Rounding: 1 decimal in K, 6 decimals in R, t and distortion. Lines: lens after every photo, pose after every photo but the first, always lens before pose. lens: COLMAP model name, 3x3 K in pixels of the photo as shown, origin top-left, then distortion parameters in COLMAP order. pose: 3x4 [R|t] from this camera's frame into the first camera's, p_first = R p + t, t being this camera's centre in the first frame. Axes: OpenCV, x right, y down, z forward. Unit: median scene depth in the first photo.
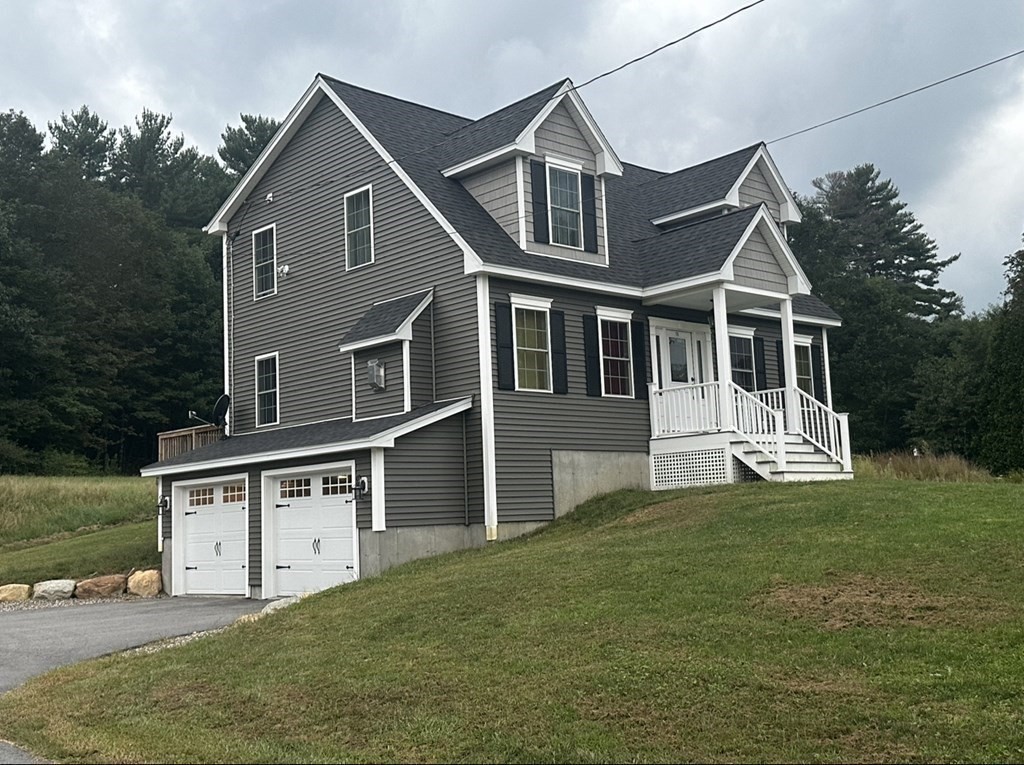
lens RADIAL K [[1102.2, 0, 490.7], [0, 1102.2, 385.5], [0, 0, 1]] dist [0.168233, -0.484968]
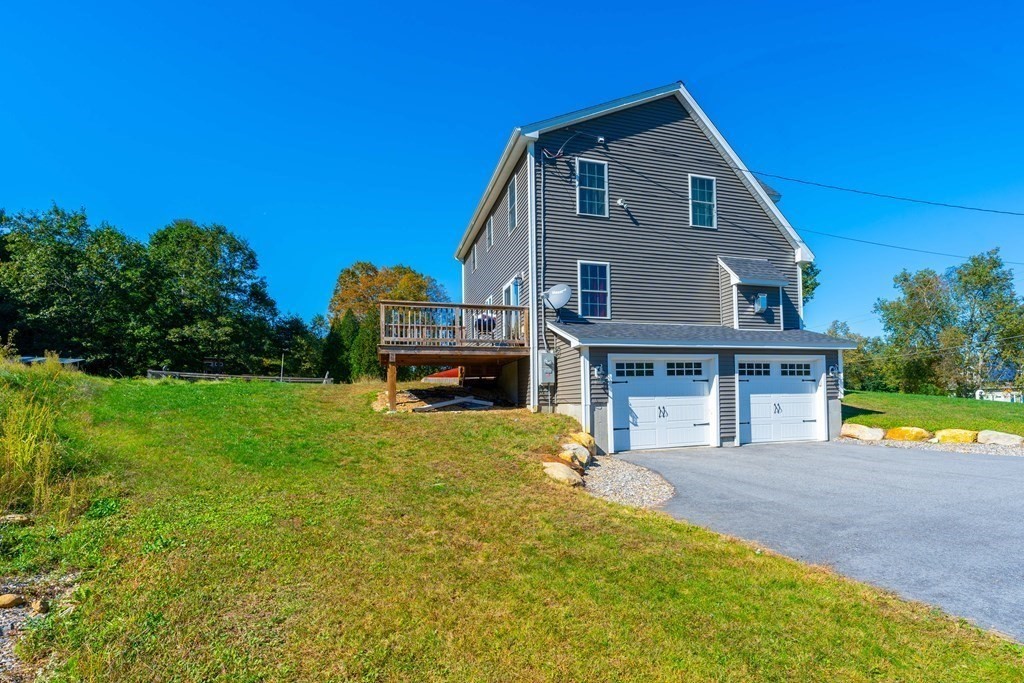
lens RADIAL K [[457.2, 0, 529.3], [0, 457.2, 385.8], [0, 0, 1]] dist [-0.000617, -0.000056]
pose [[0.438645, 0.051919, 0.897159, -0.781557], [-0.108517, 0.994085, -0.004471, 0.138430], [-0.892084, -0.095396, 0.441684, 0.927651]]
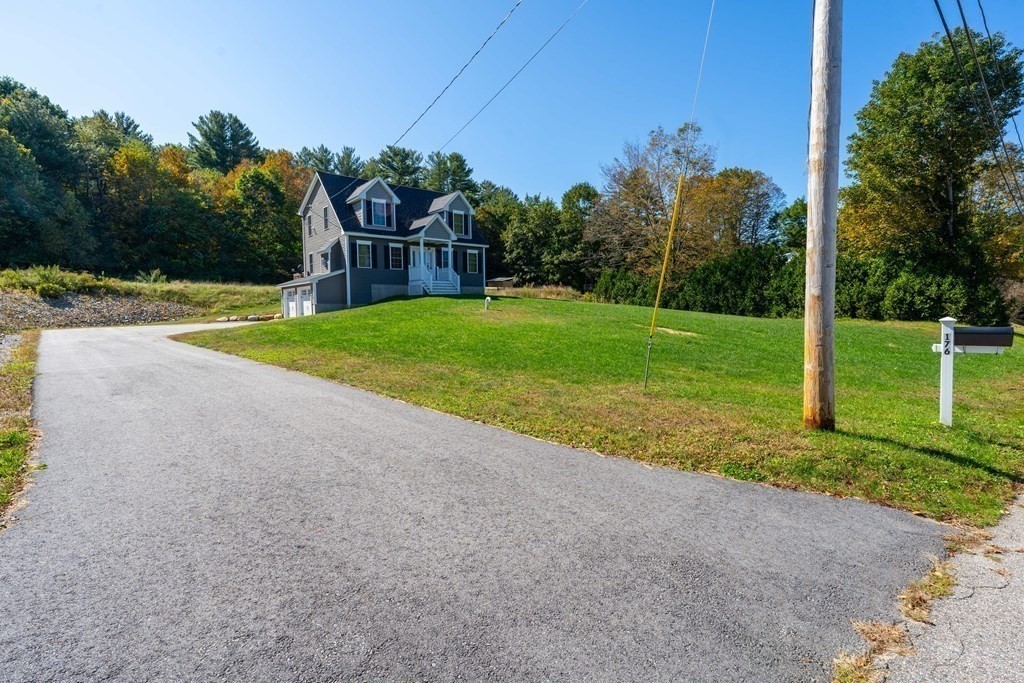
lens RADIAL K [[453.8, 0, 493.8], [0, 453.8, 324.3], [0, 0, 1]] dist [0.001493, 0.000249]
pose [[0.997619, 0.031019, -0.061592, 0.510032], [-0.020552, 0.986276, 0.163819, -0.058241], [0.065828, -0.162164, 0.984566, -0.421632]]
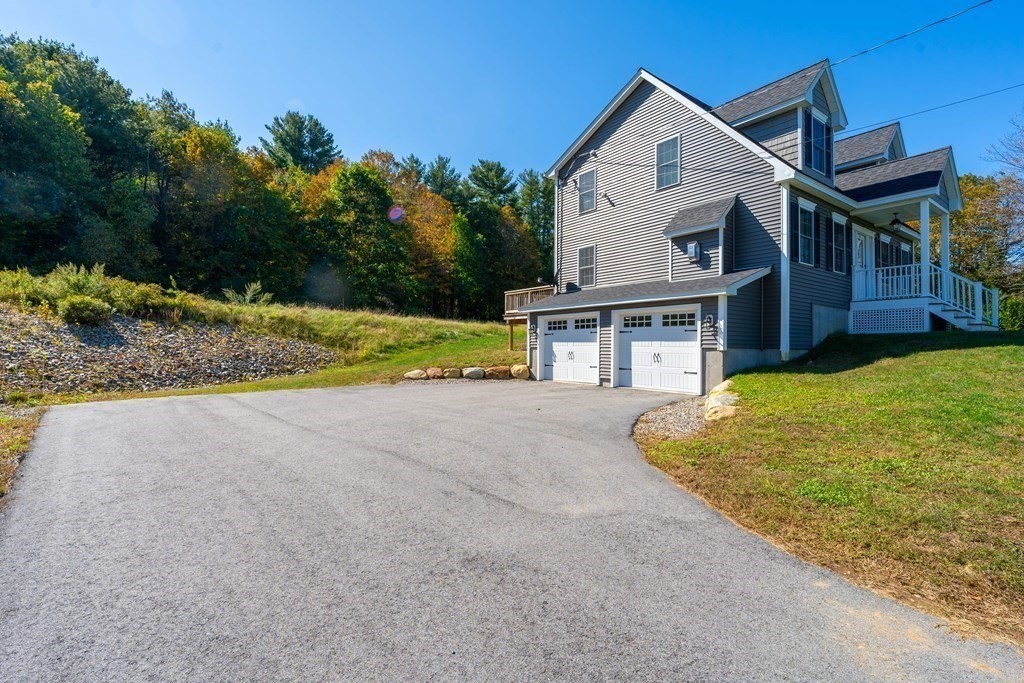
lens RADIAL K [[466.4, 0, 509.9], [0, 466.4, 336.8], [0, 0, 1]] dist [-0.005481, -0.000112]
pose [[0.993900, 0.045878, -0.100291, -0.270428], [-0.035409, 0.993970, 0.103781, 0.047675], [0.104448, -0.099597, 0.989531, 0.289798]]
